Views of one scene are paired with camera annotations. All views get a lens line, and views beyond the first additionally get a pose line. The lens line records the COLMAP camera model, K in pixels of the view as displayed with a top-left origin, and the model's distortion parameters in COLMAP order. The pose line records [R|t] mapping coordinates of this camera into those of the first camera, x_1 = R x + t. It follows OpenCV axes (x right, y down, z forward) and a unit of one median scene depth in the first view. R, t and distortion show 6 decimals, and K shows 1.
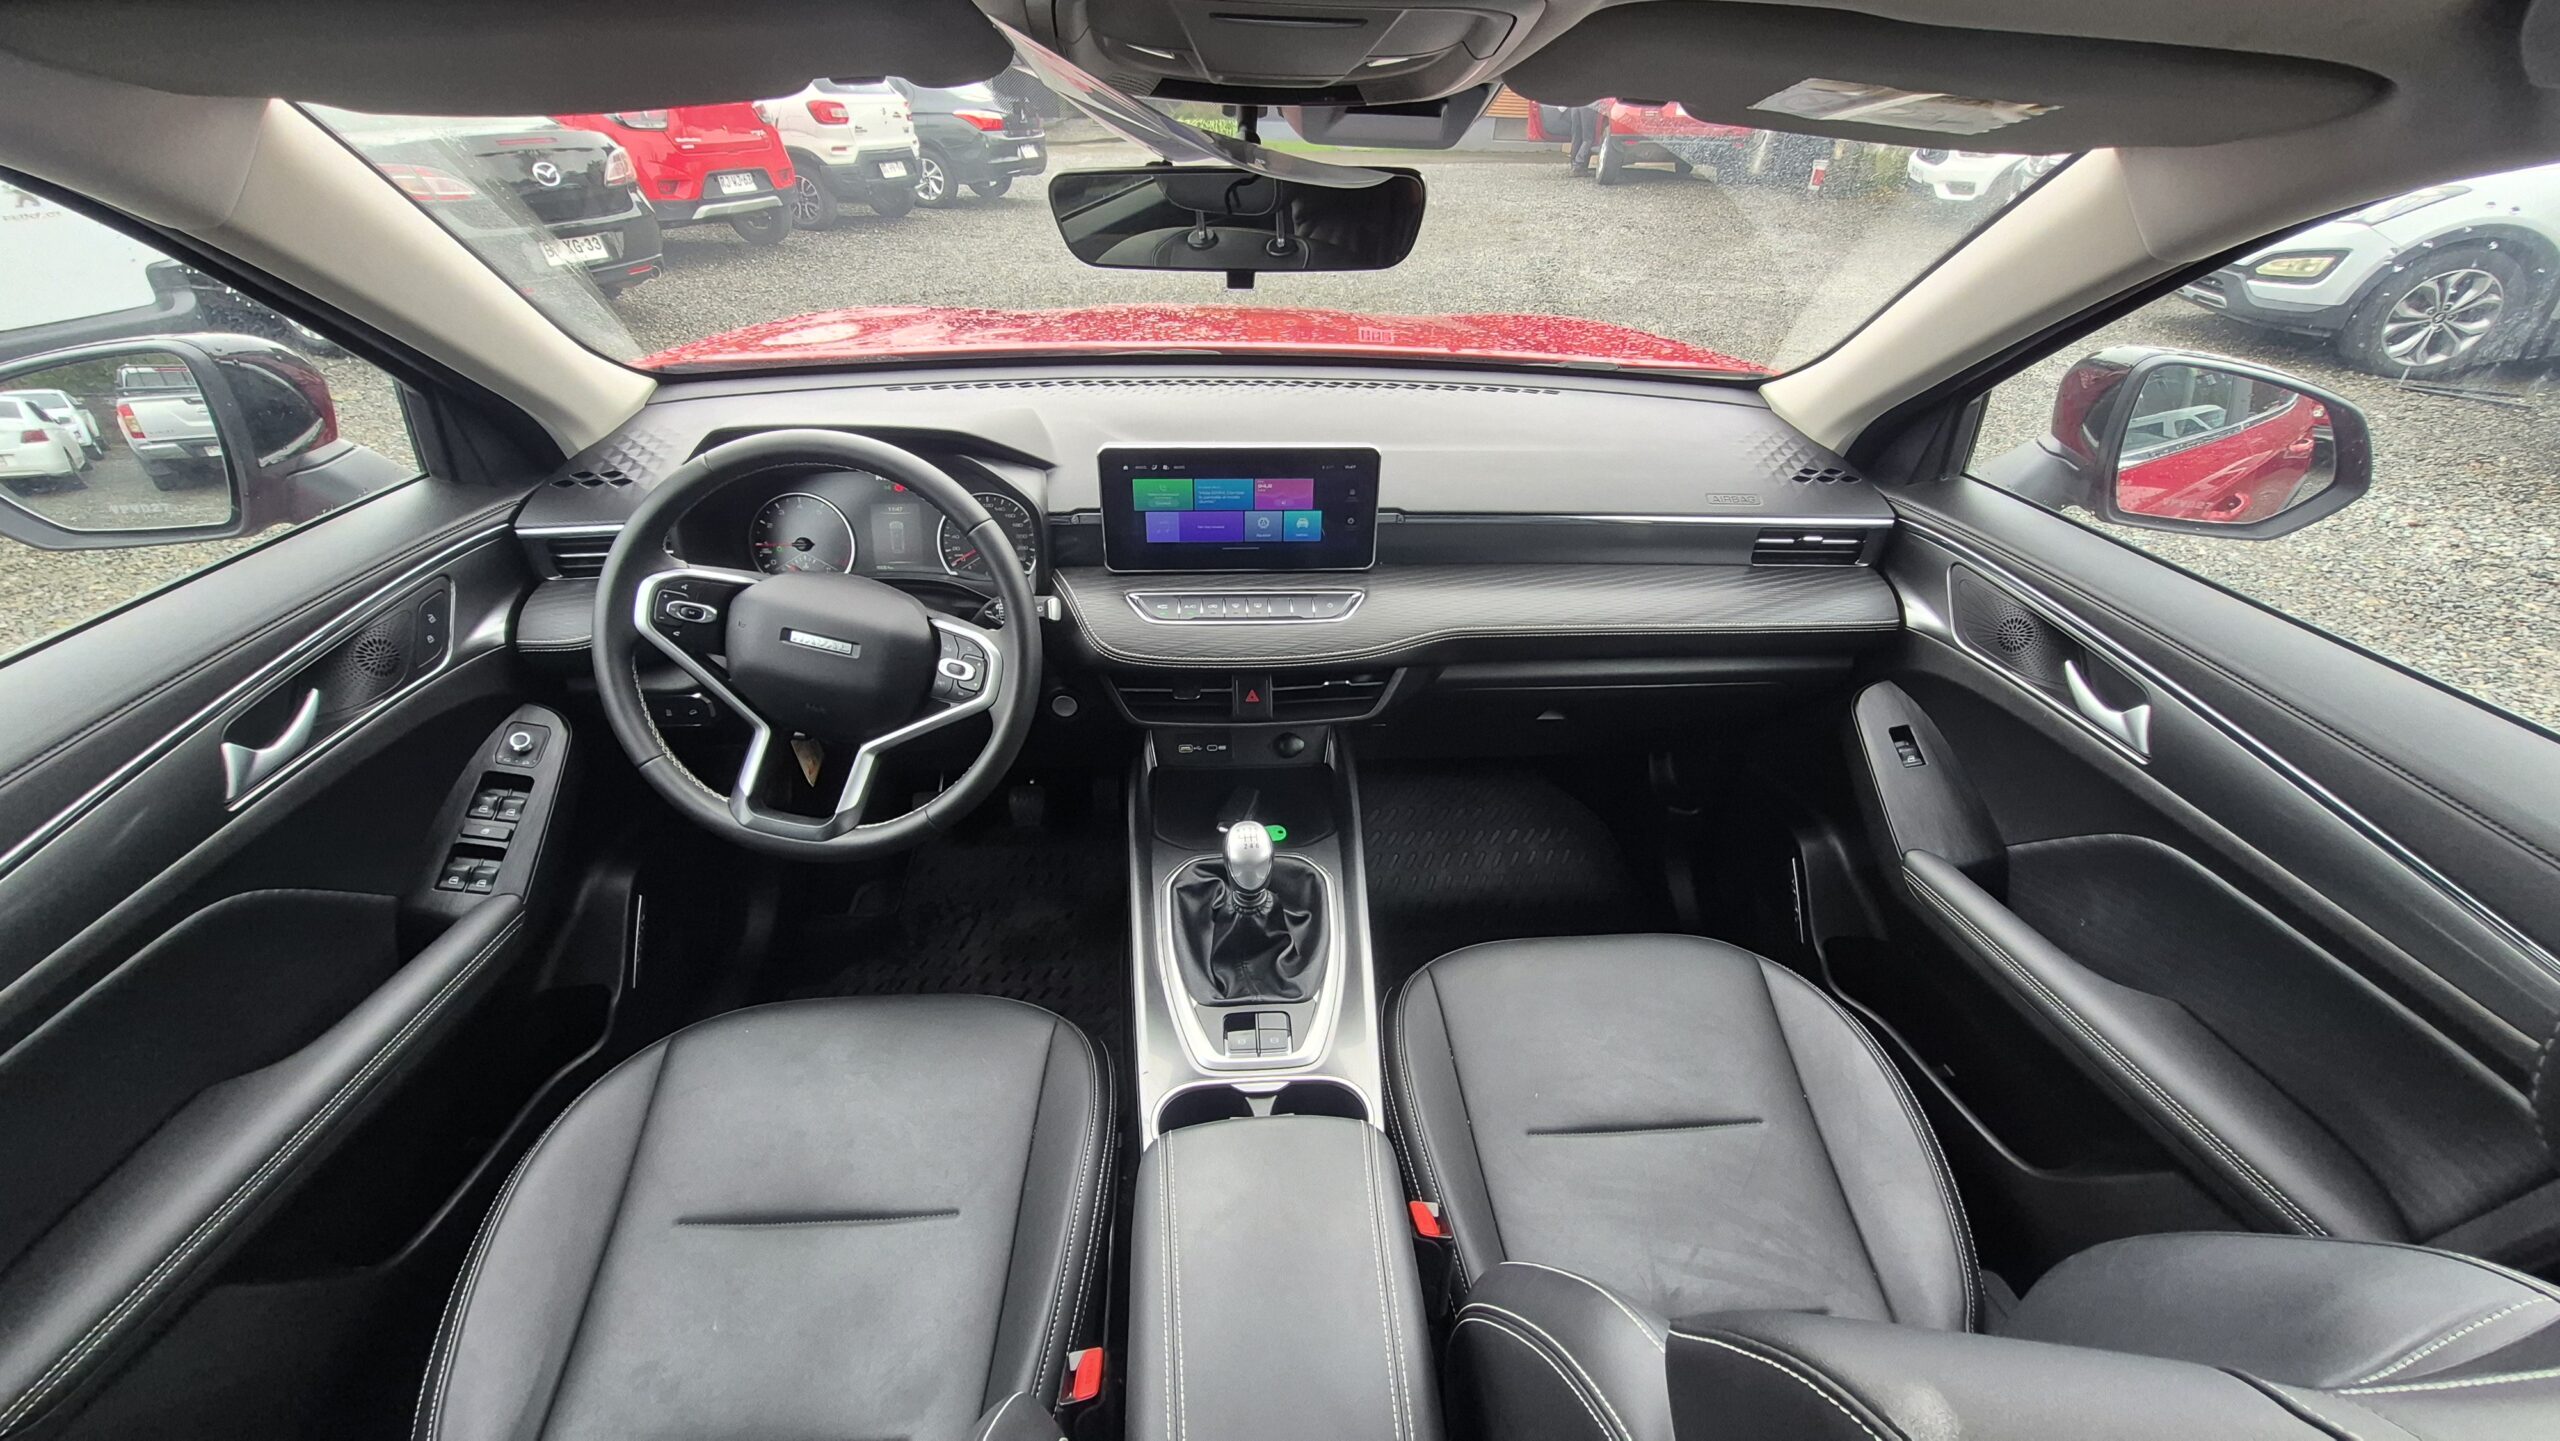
lens RADIAL K [[1005.3, 0, 1288.3], [0, 1005.3, 729.6], [0, 0, 1]] dist [0.001645, -0.000296]
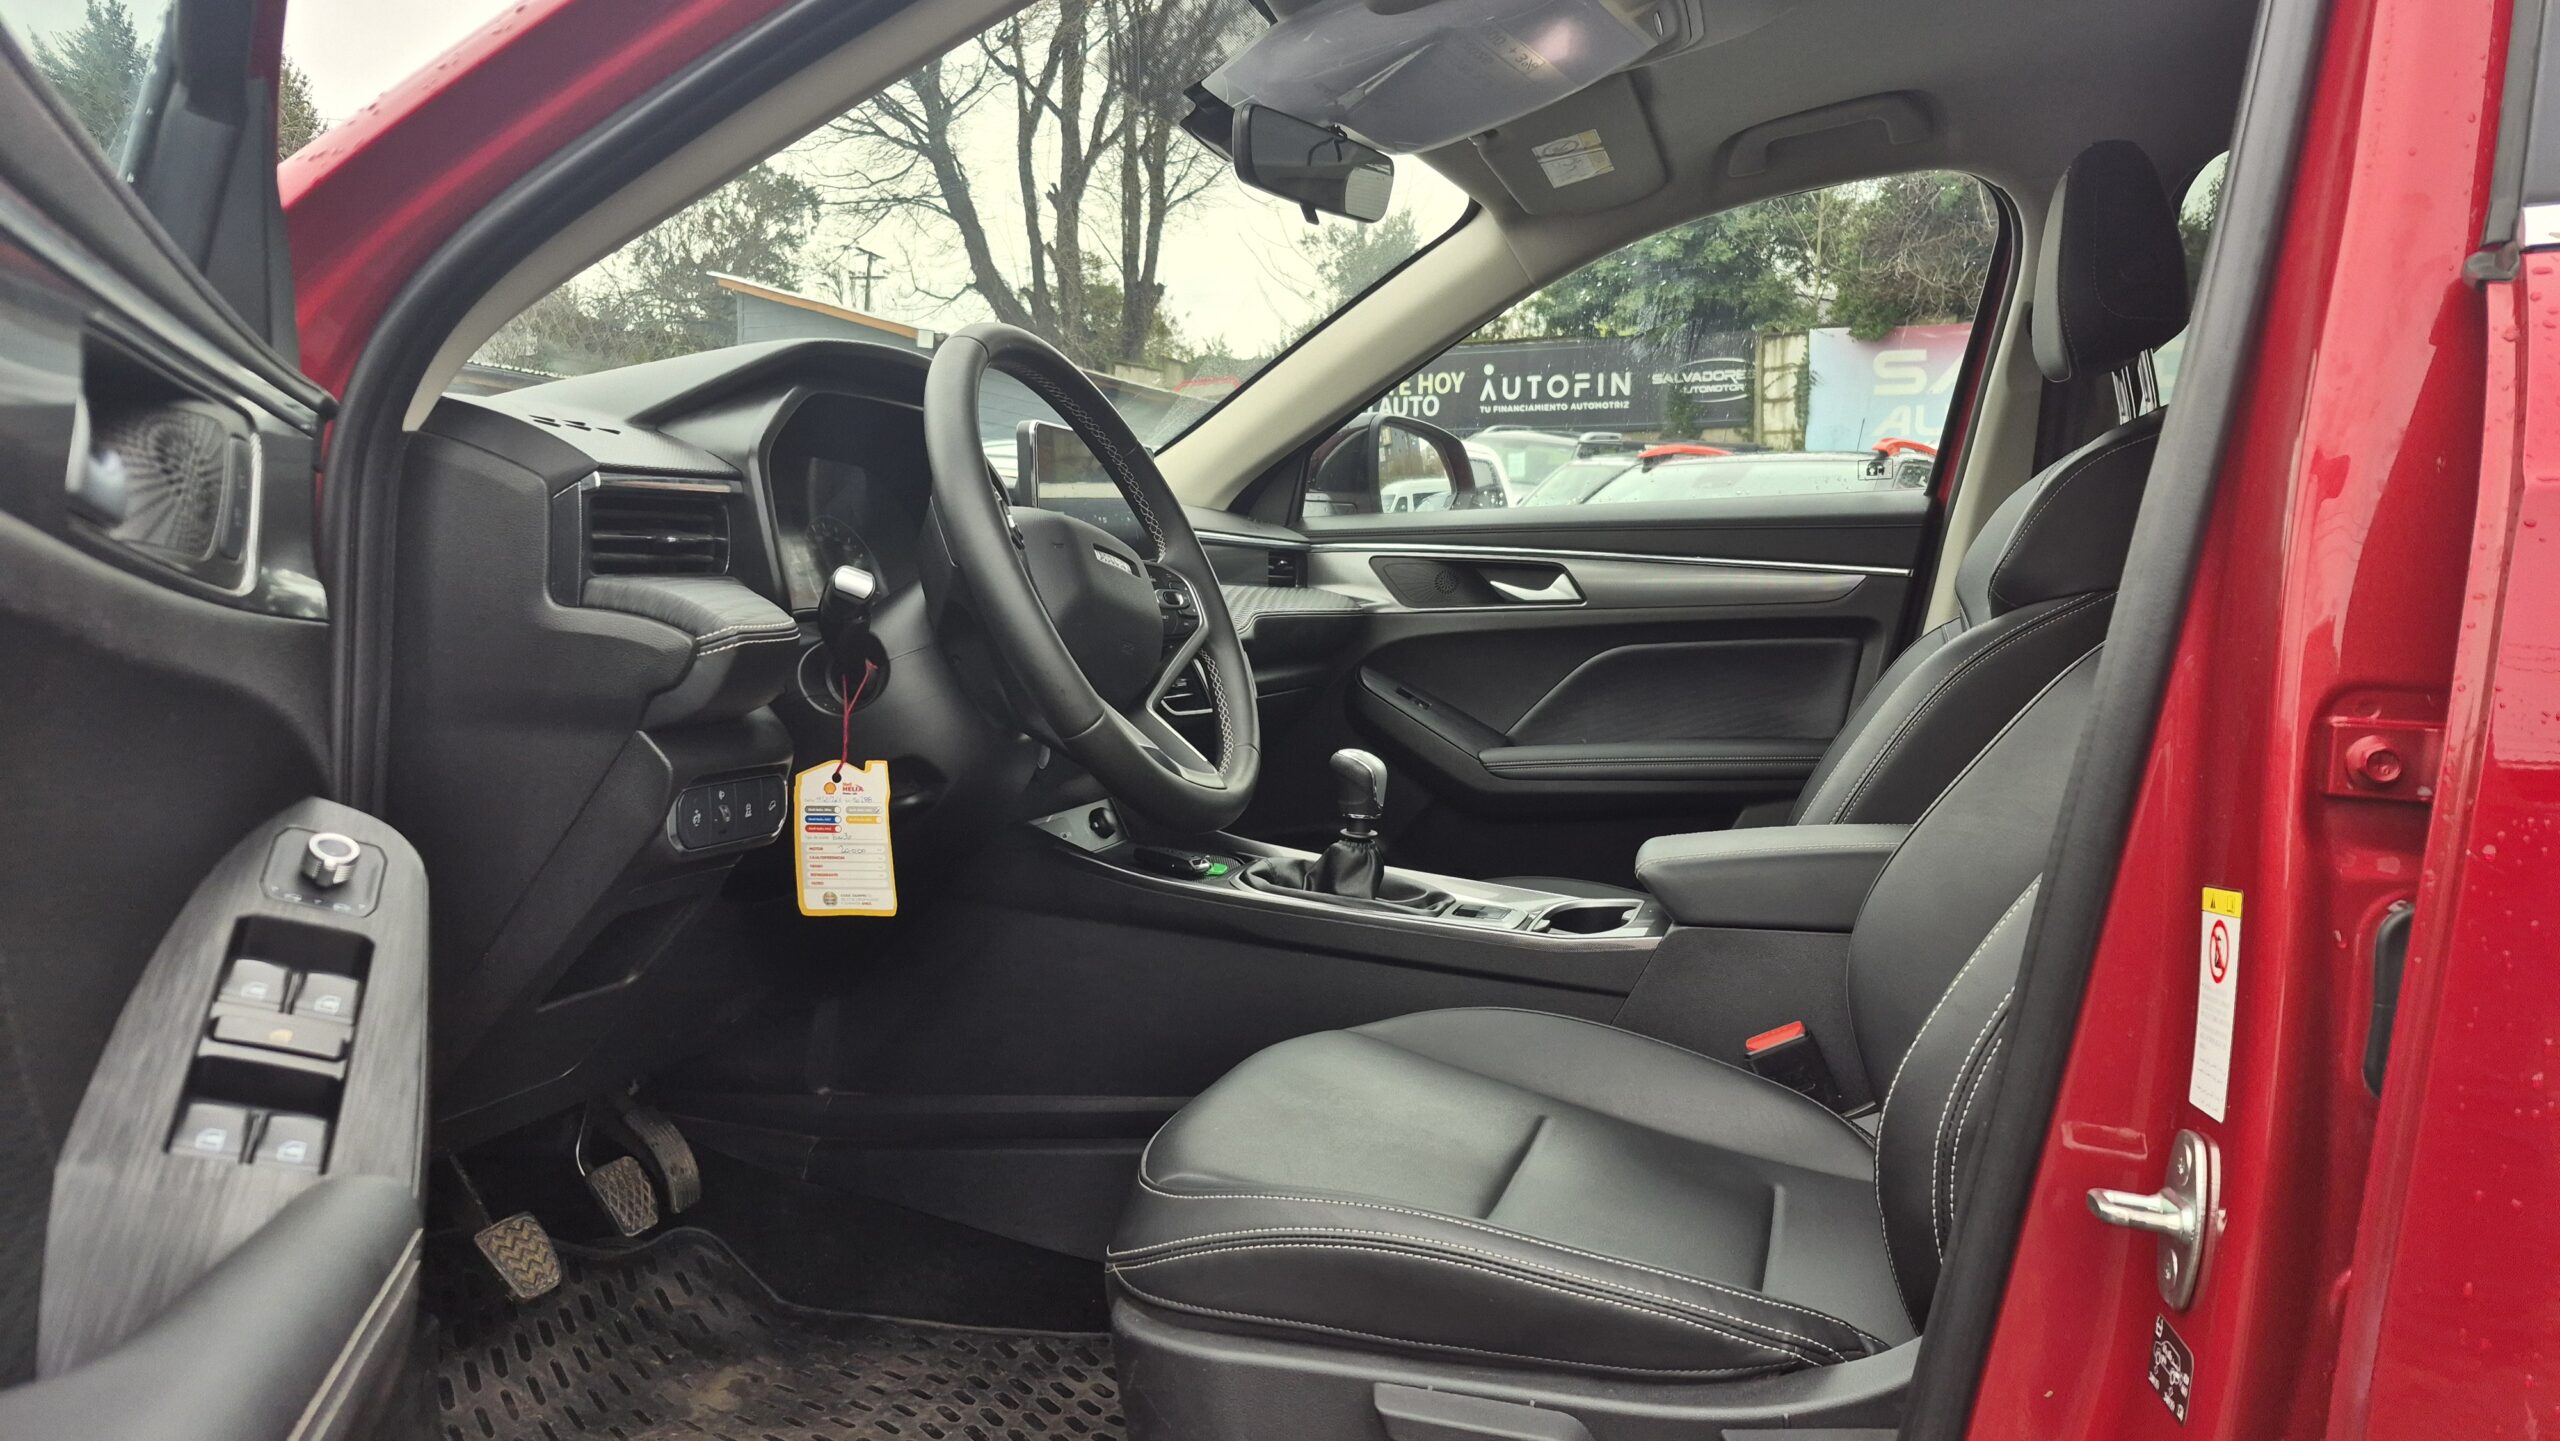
lens RADIAL K [[1767.8, 0, 1287.9], [0, 1767.8, 735.0], [0, 0, 1]] dist [0.097222, -0.065439]
pose [[0.353658, -0.096117, 0.930423, -1.525065], [0.501664, 0.859035, -0.101943, 0.212456], [-0.789468, 0.502813, 0.352023, 0.412132]]
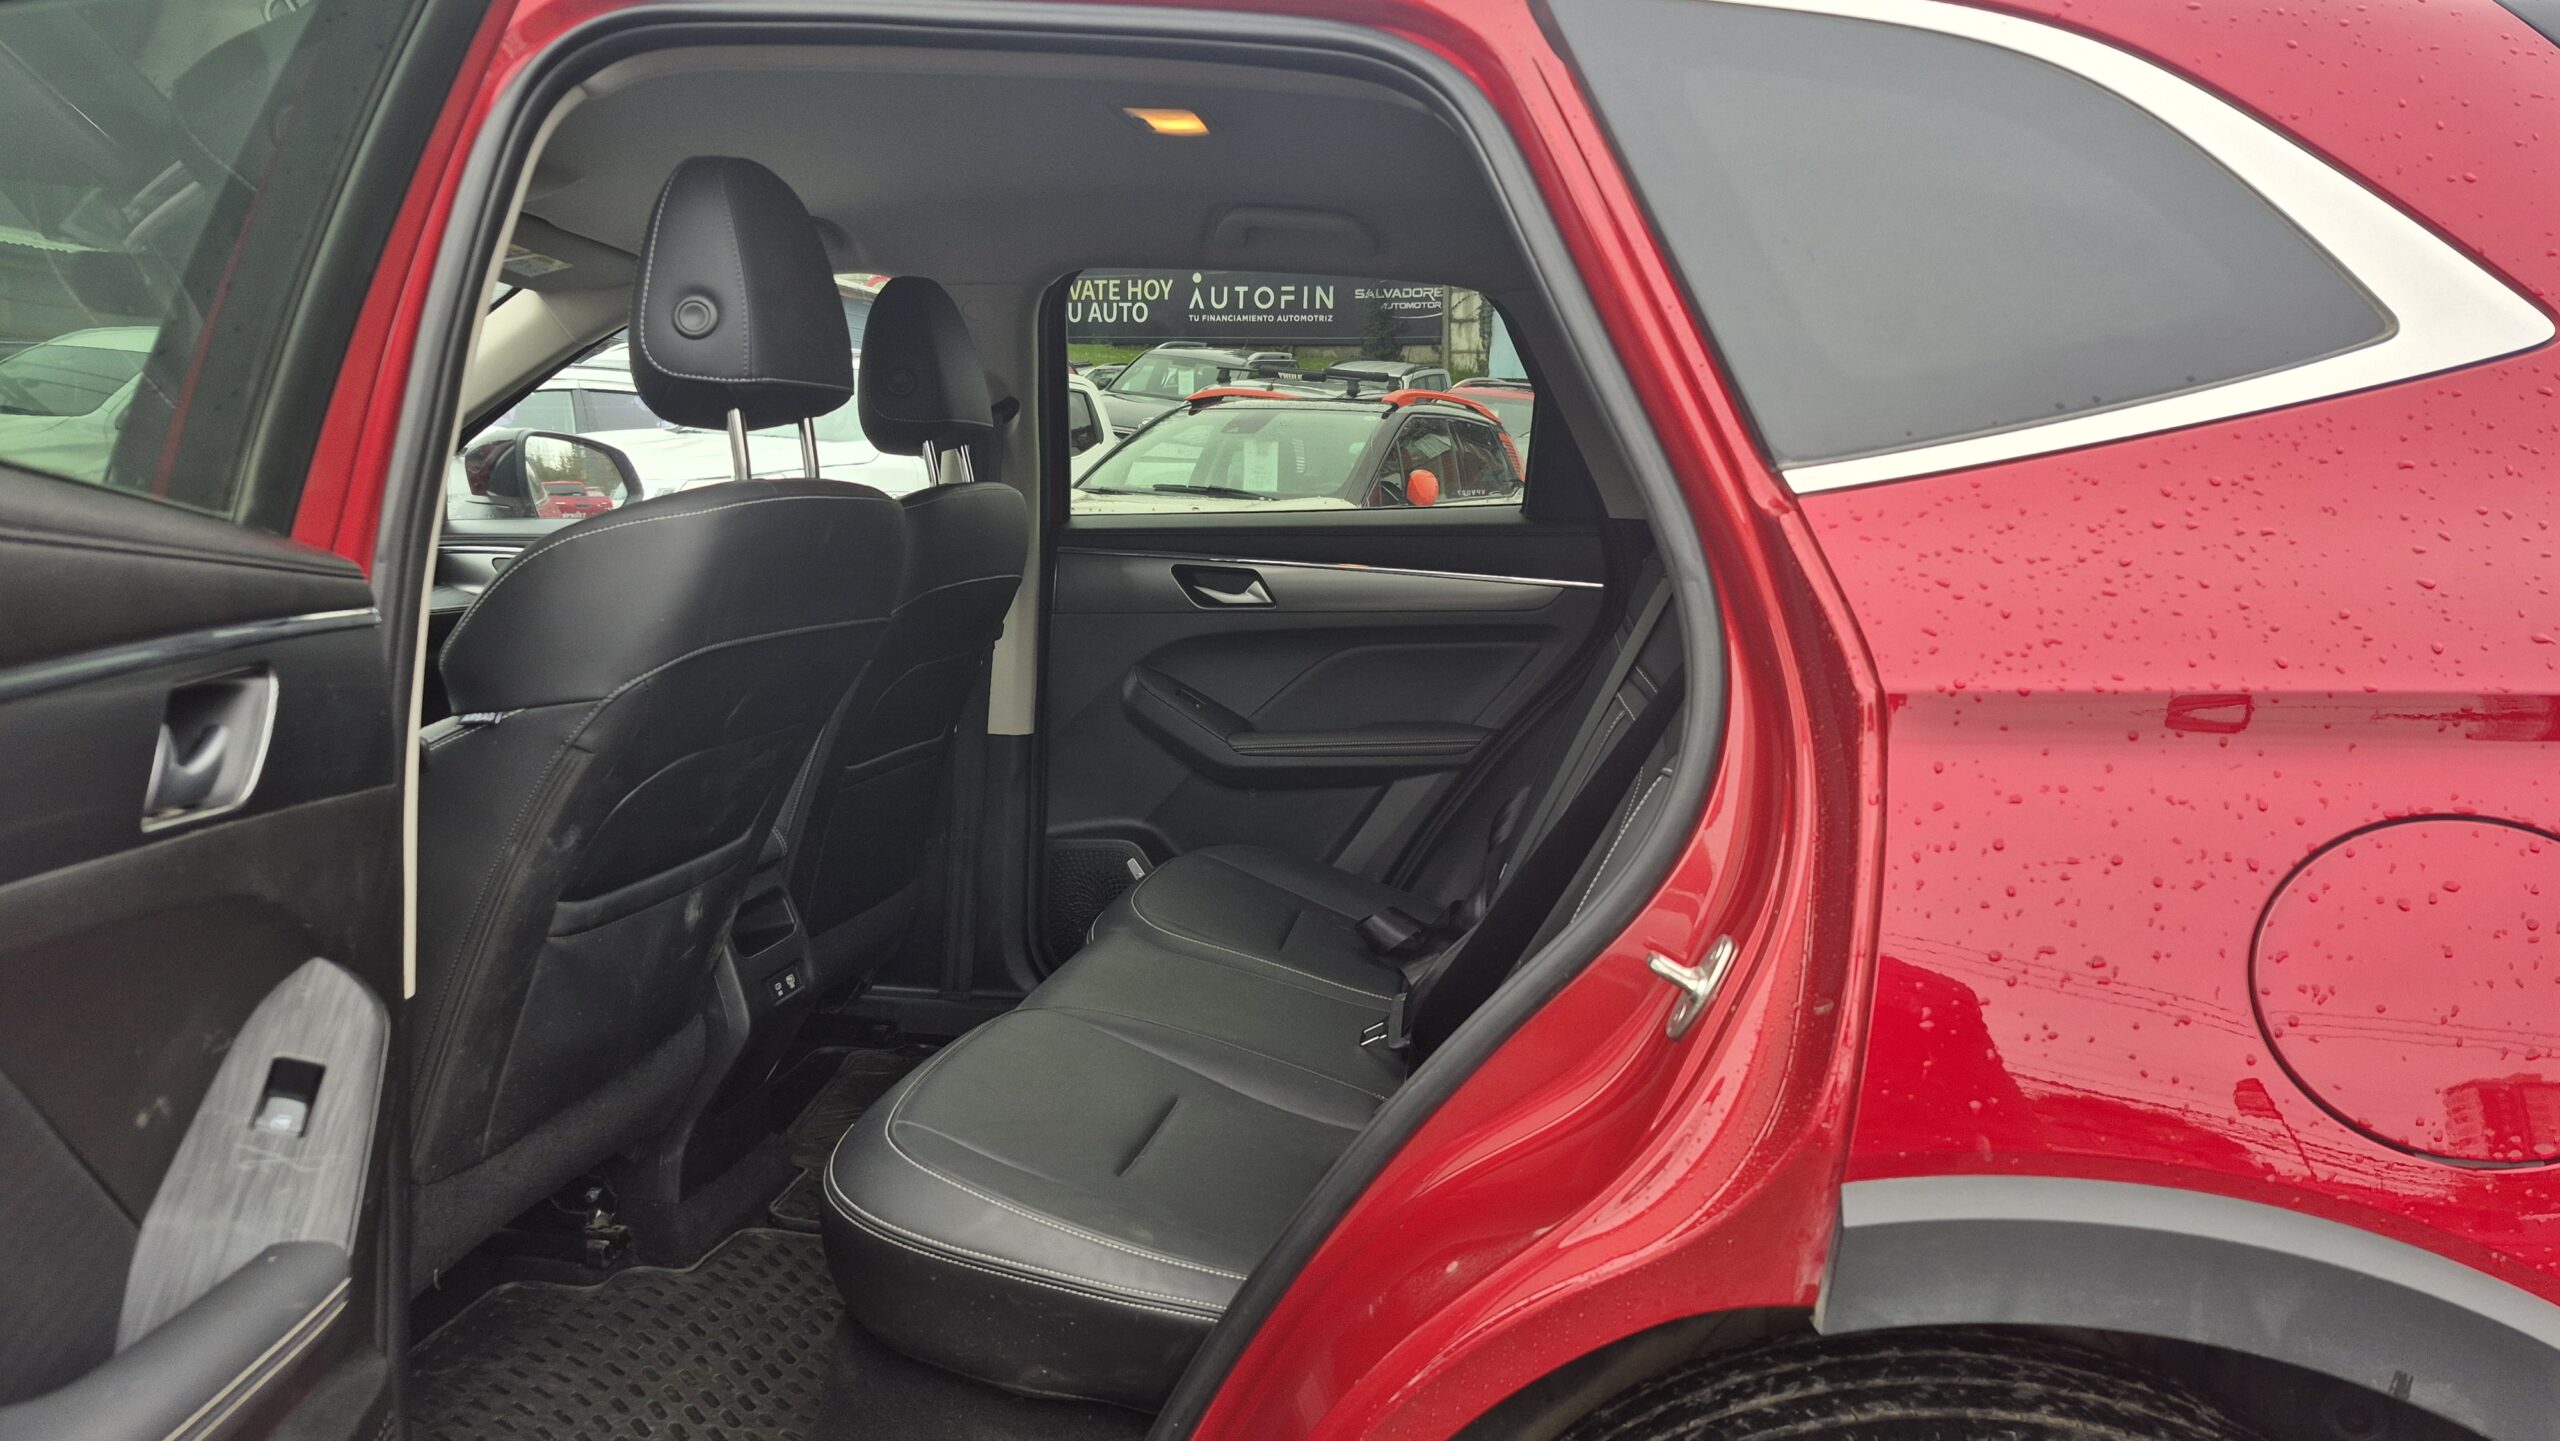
lens RADIAL K [[1778.0, 0, 1266.1], [0, 1778.0, 731.7], [0, 0, 1]] dist [0.100065, -0.121144]
pose [[0.239798, -0.145838, 0.959806, -1.707463], [0.504709, 0.863275, 0.005074, 0.632827], [-0.829317, 0.483206, 0.280617, -0.592640]]
